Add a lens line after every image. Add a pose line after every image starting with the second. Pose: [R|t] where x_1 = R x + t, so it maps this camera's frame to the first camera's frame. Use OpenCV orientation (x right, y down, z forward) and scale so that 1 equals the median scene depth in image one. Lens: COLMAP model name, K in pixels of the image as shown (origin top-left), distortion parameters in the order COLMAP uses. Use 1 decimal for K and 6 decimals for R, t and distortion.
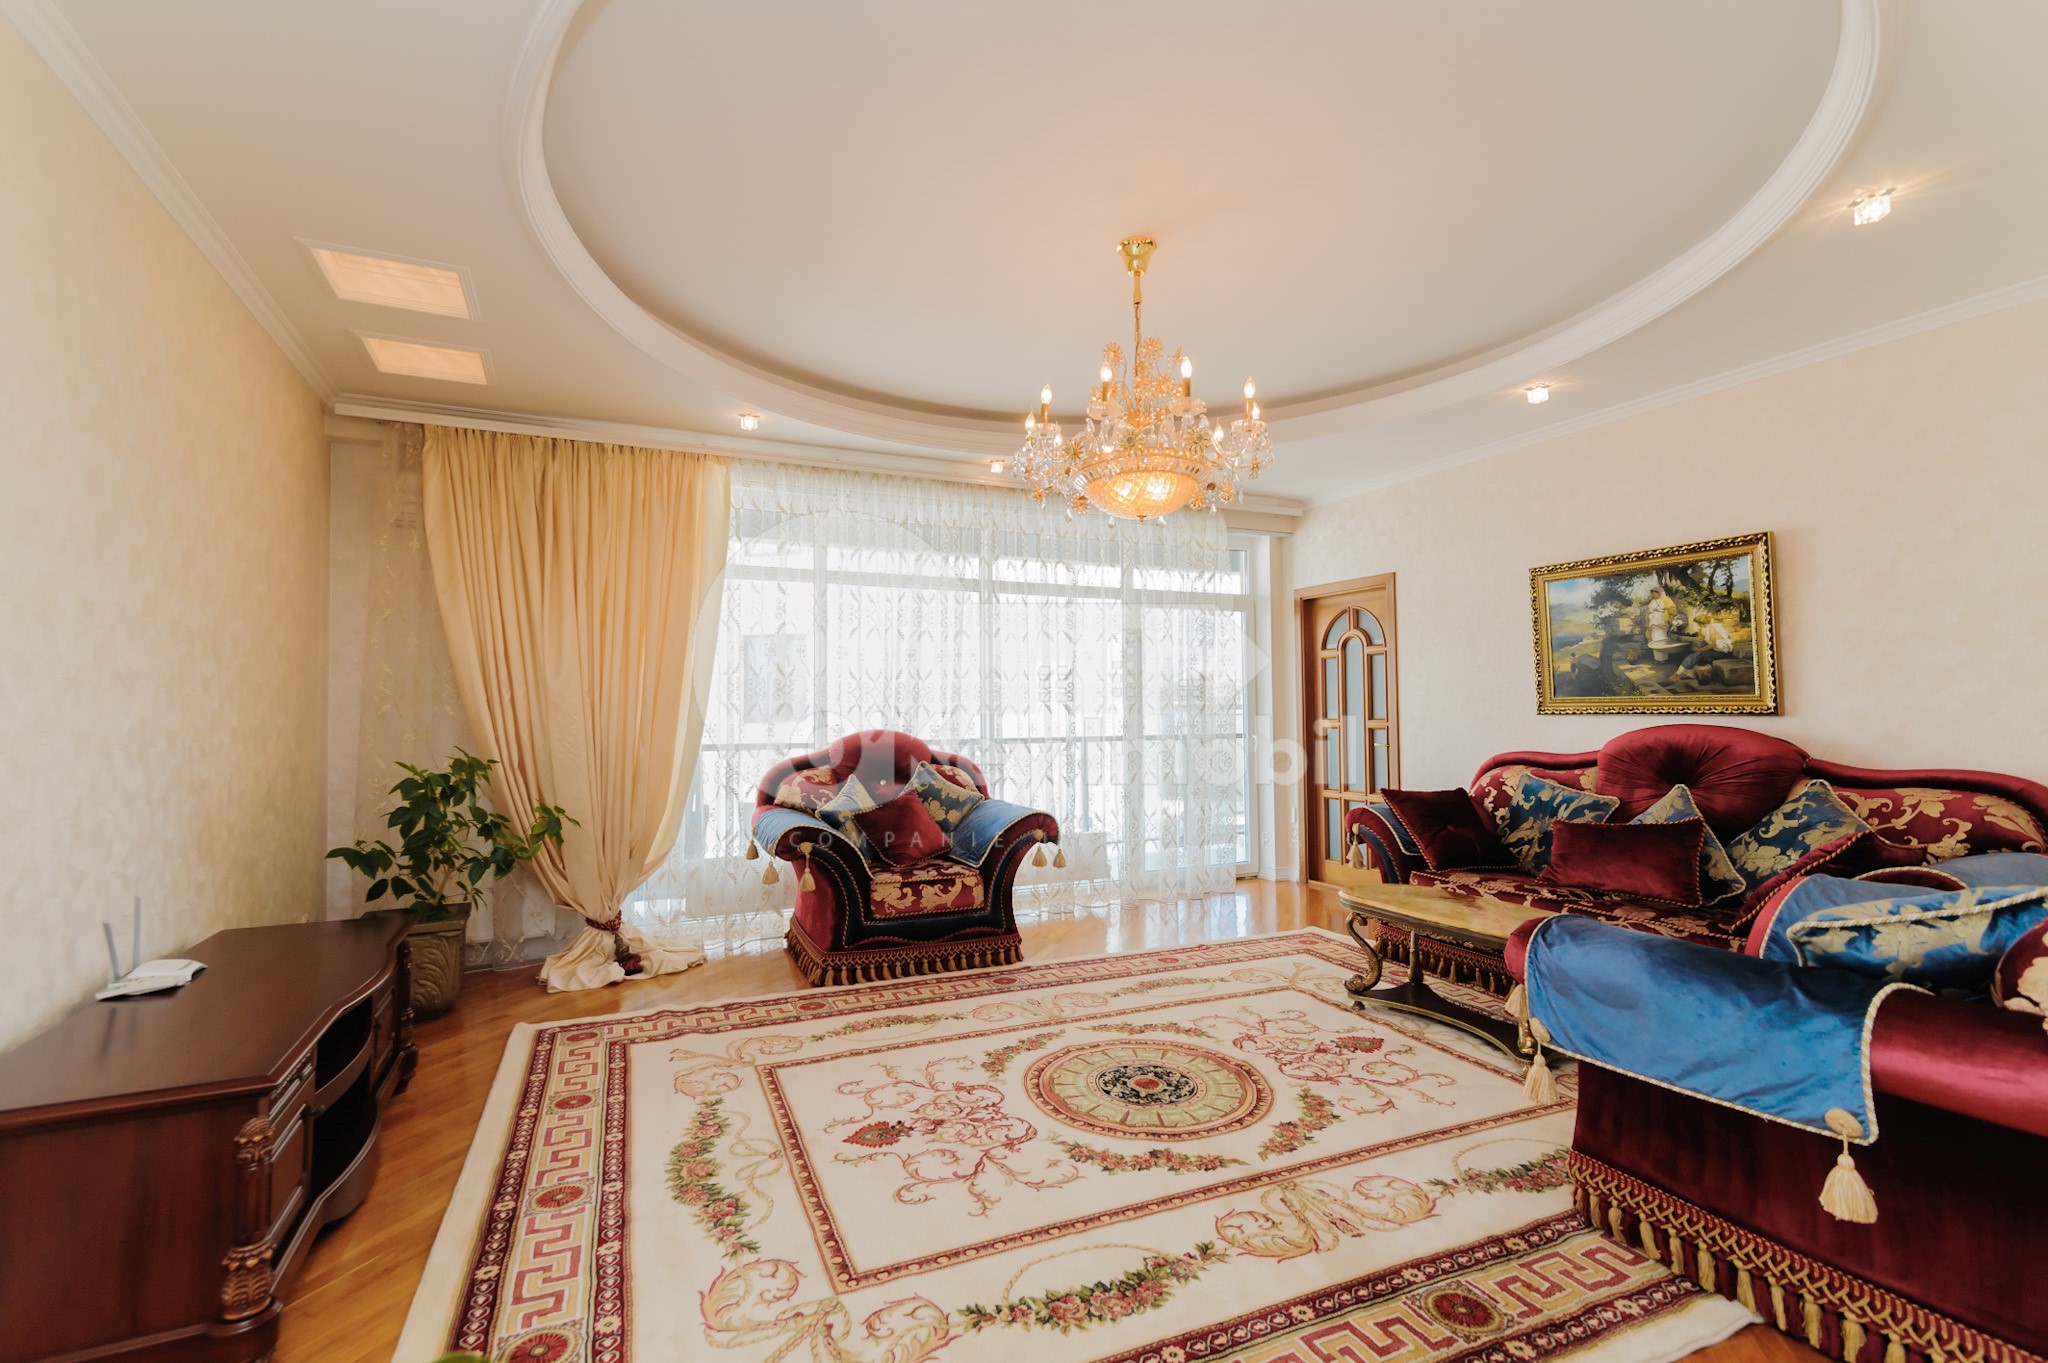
lens RADIAL K [[928.2, 0, 1010.1], [0, 928.2, 683.1], [0, 0, 1]] dist [0.013127, -0.001886]
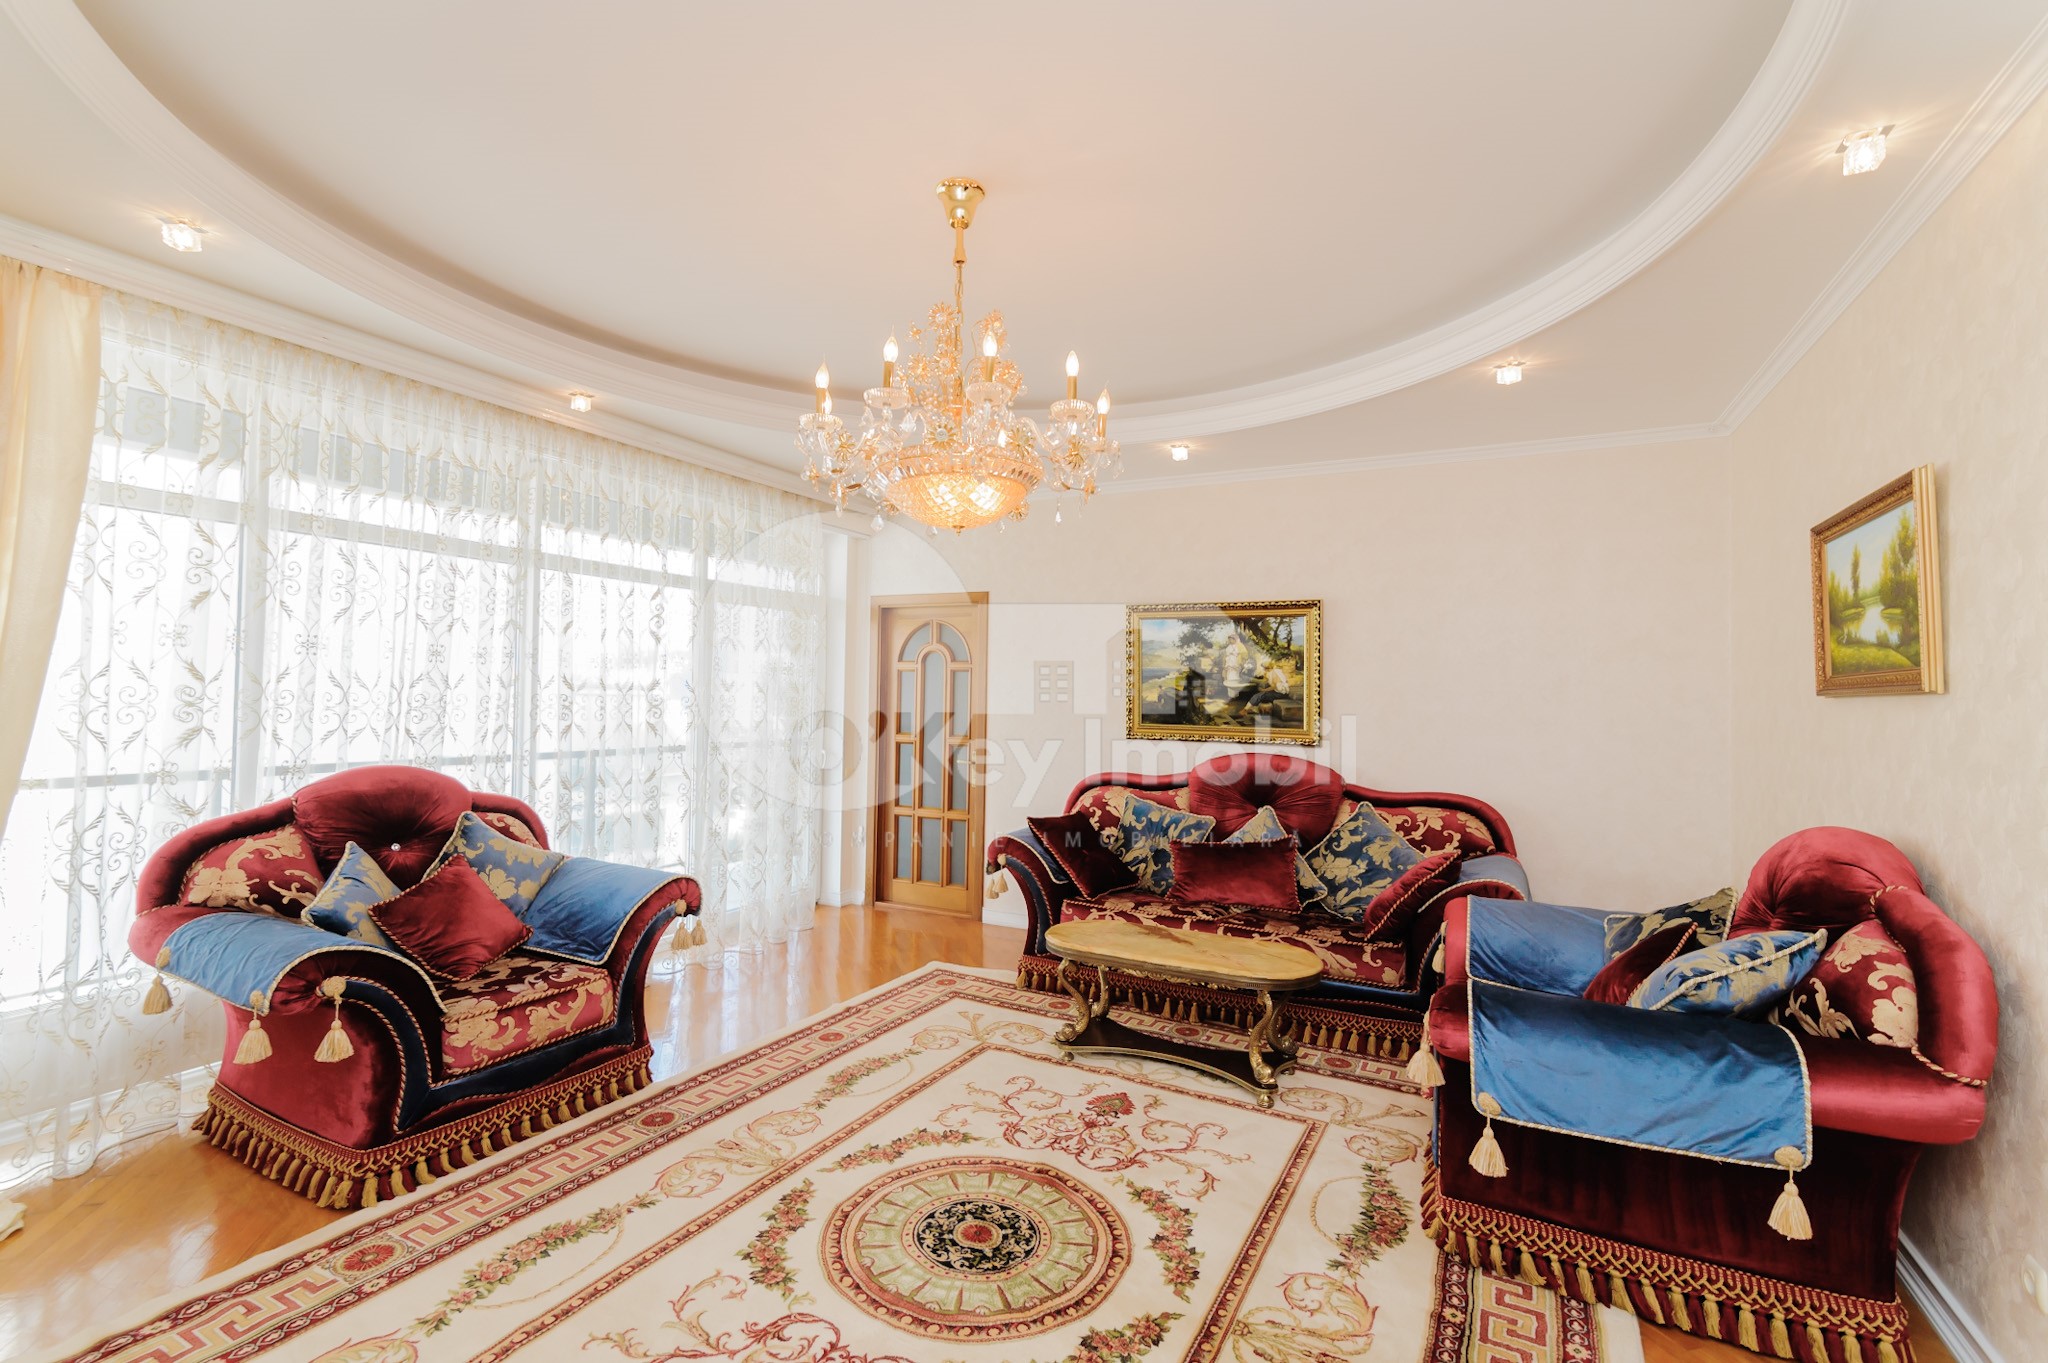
lens RADIAL K [[928.2, 0, 1018.4], [0, 928.2, 676.0], [0, 0, 1]] dist [0.013127, -0.001886]
pose [[0.785350, 0.033454, 0.618147, -0.295754], [-0.042596, 0.999092, 0.000047, -0.048006], [-0.617585, -0.026367, 0.786062, 0.305576]]
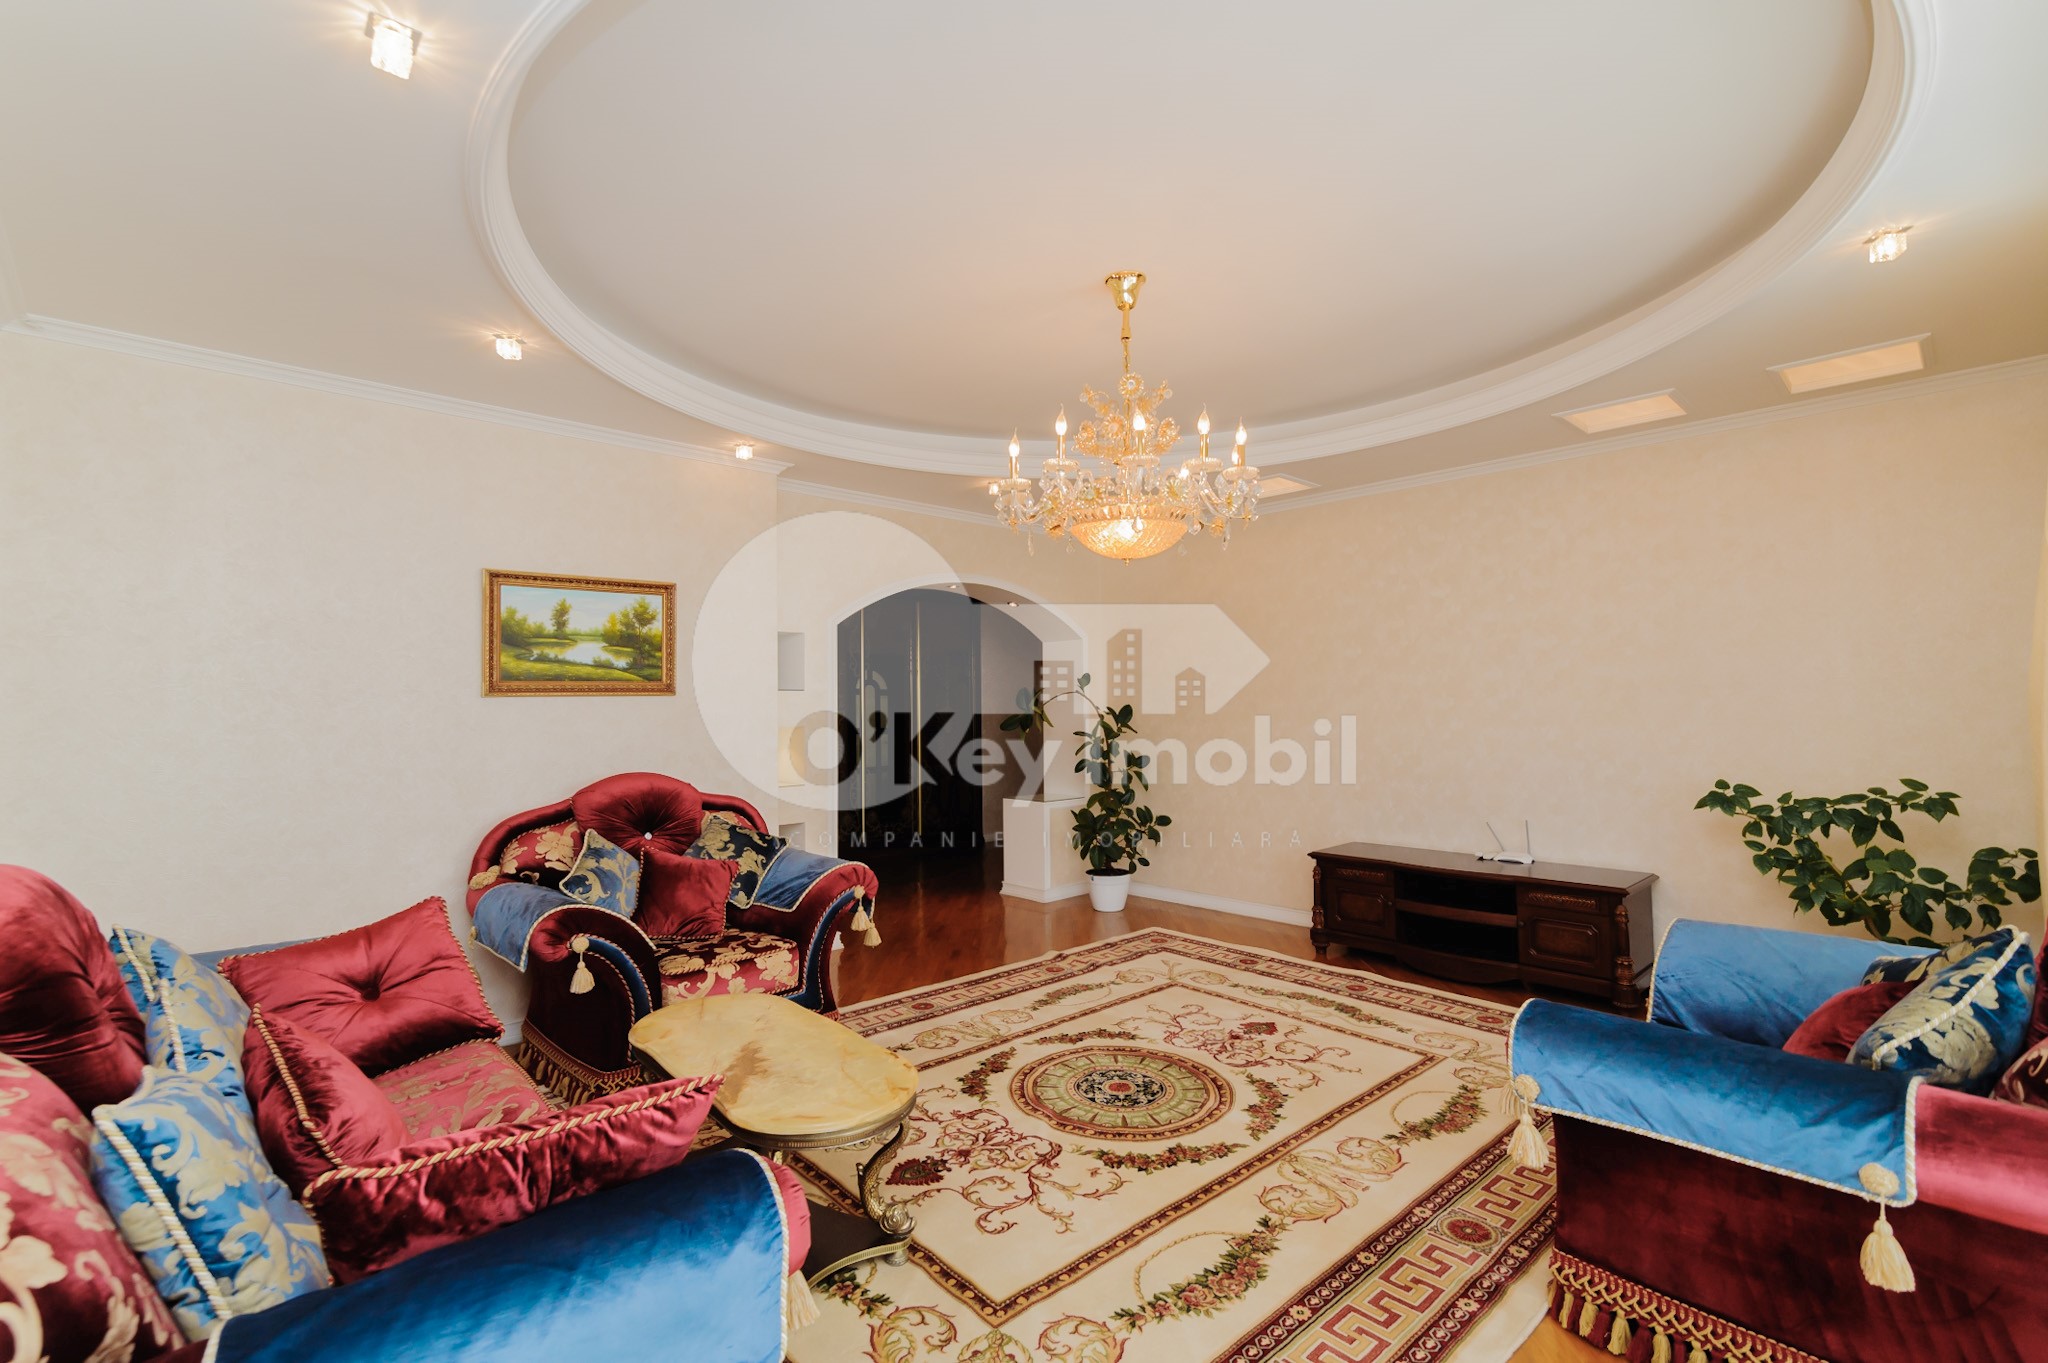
lens RADIAL K [[928.2, 0, 1015.0], [0, 928.2, 692.7], [0, 0, 1]] dist [0.013127, -0.001886]
pose [[0.946755, 0.001607, 0.321950, -0.286732], [-0.006424, 0.999883, 0.013901, -0.049777], [-0.321889, -0.015230, 0.946655, -0.006444]]
